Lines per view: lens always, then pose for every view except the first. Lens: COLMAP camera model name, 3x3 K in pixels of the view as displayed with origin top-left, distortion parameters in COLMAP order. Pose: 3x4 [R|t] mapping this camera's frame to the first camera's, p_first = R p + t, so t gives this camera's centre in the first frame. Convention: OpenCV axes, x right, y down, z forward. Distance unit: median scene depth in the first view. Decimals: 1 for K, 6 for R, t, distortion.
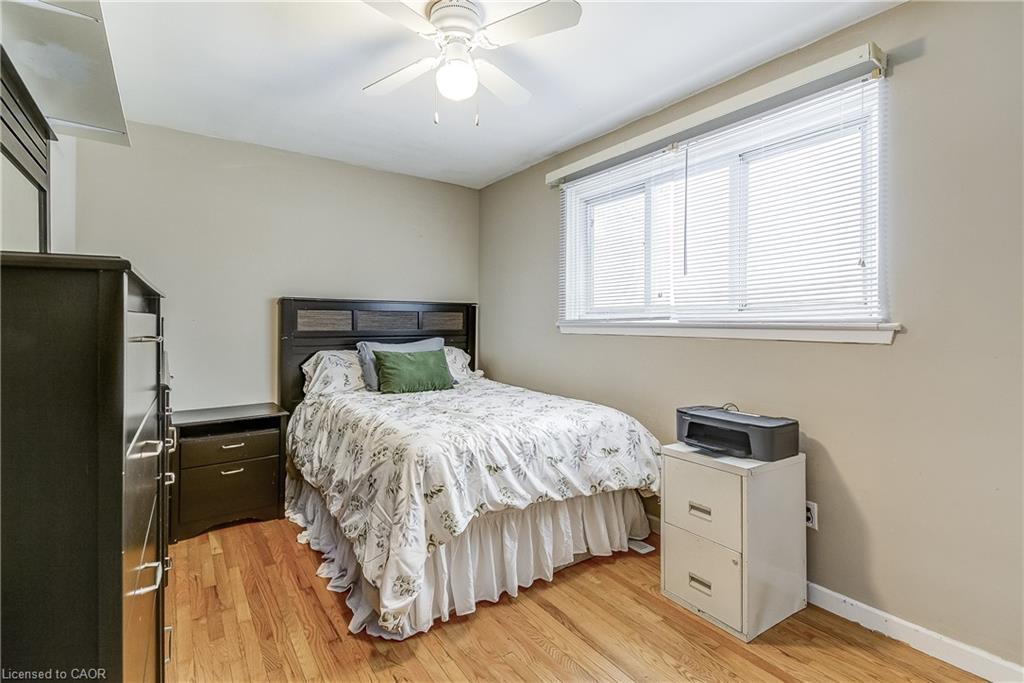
lens RADIAL K [[480.4, 0, 513.2], [0, 480.4, 313.1], [0, 0, 1]] dist [0.001298, 0.000131]
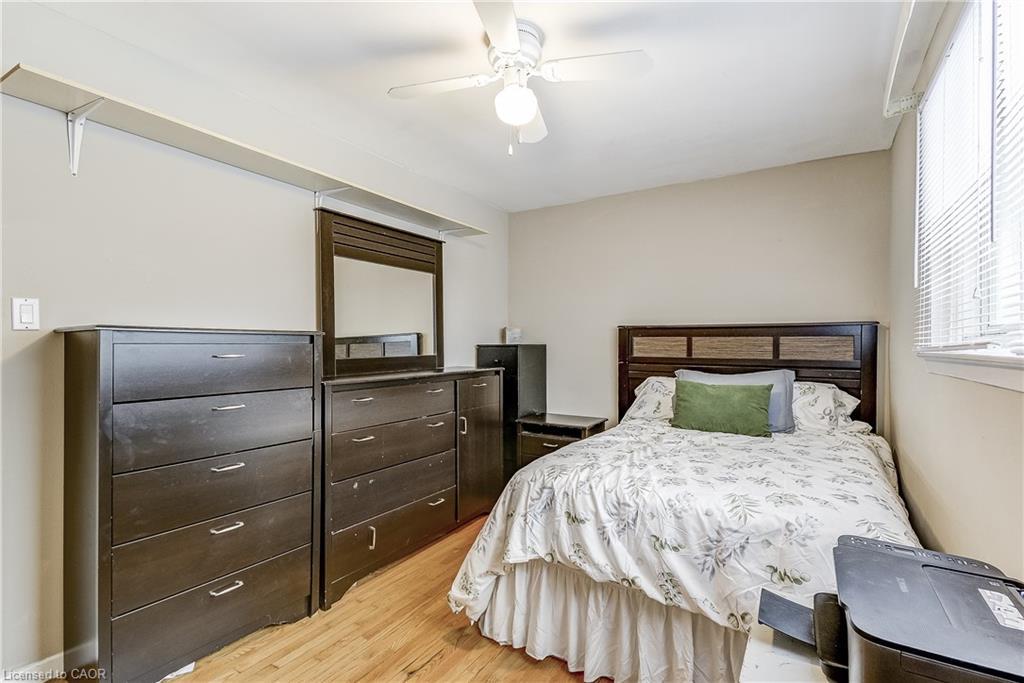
lens RADIAL K [[472.9, 0, 512.0], [0, 472.9, 341.5], [0, 0, 1]] dist [0.000319, 0.000008]
pose [[0.389596, -0.004685, -0.920974, 0.632448], [0.007506, 0.999970, -0.001911, 0.005588], [0.920955, -0.006169, 0.389620, 0.509606]]
